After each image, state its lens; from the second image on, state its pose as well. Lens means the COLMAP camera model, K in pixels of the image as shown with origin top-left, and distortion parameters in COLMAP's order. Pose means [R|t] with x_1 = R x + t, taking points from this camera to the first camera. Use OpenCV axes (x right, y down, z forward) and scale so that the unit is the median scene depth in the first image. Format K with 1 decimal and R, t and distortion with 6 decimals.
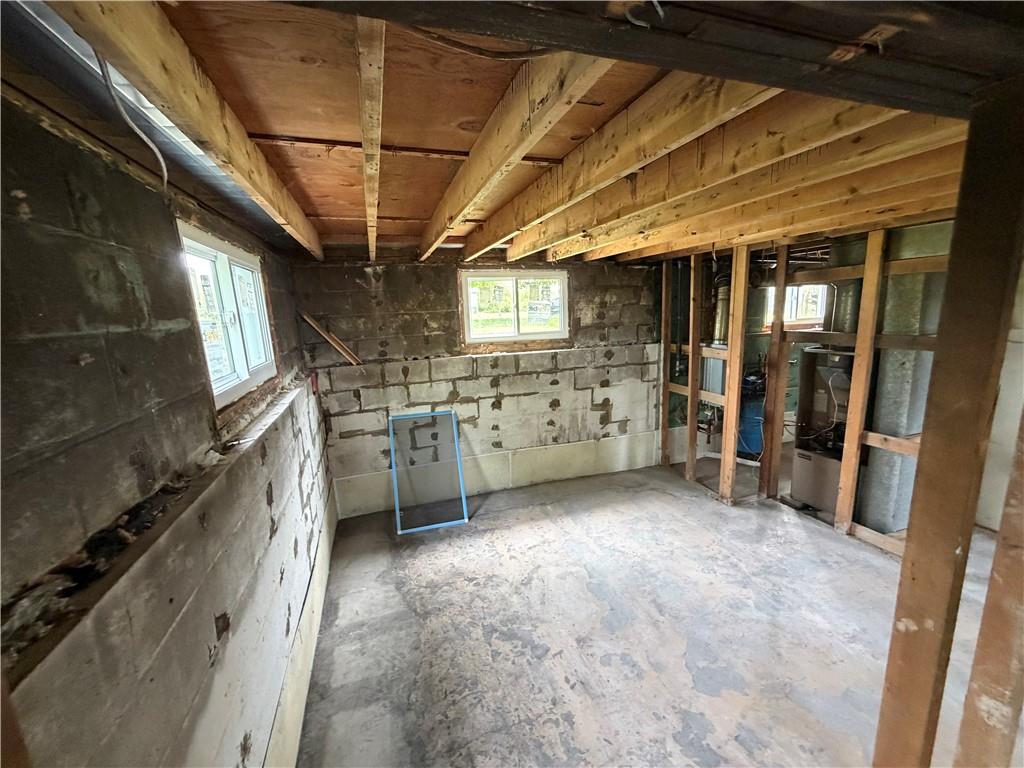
lens RADIAL K [[406.7, 0, 512.0], [0, 406.7, 384.0], [0, 0, 1]] dist [-0.003523, -0.000077]
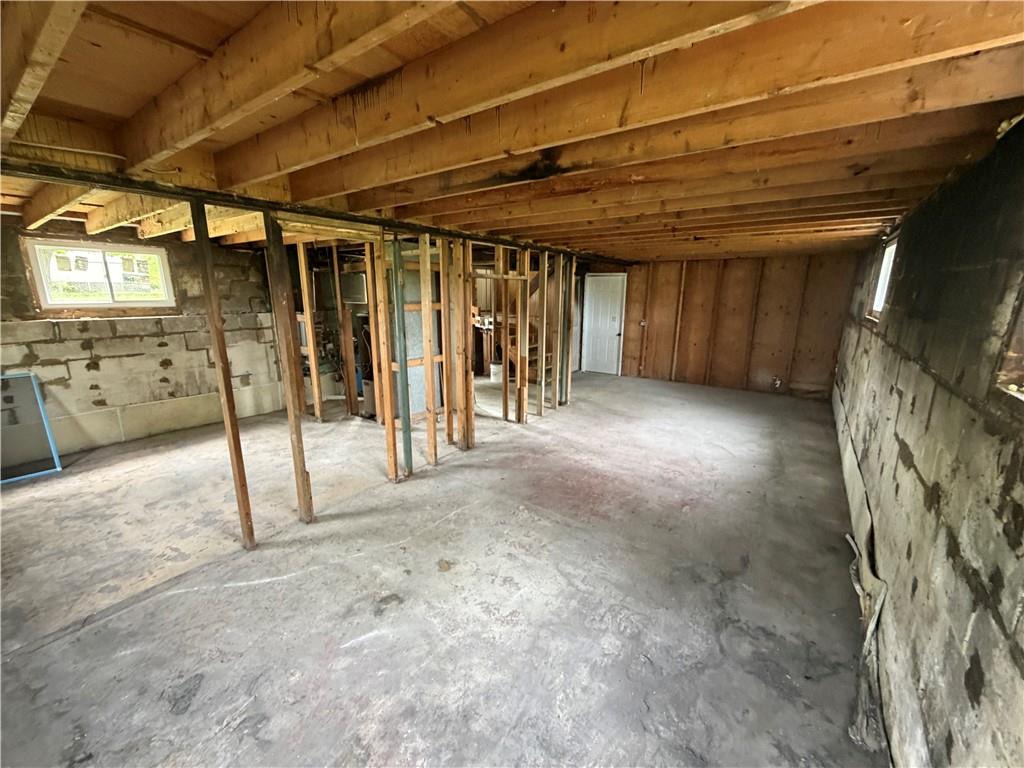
lens RADIAL K [[406.7, 0, 512.0], [0, 406.7, 384.0], [0, 0, 1]] dist [-0.003523, -0.000077]
pose [[0.811126, -0.090720, 0.577792, 0.242457], [0.071319, 0.995867, 0.056242, 0.118389], [-0.580506, -0.004412, 0.814244, -0.540980]]
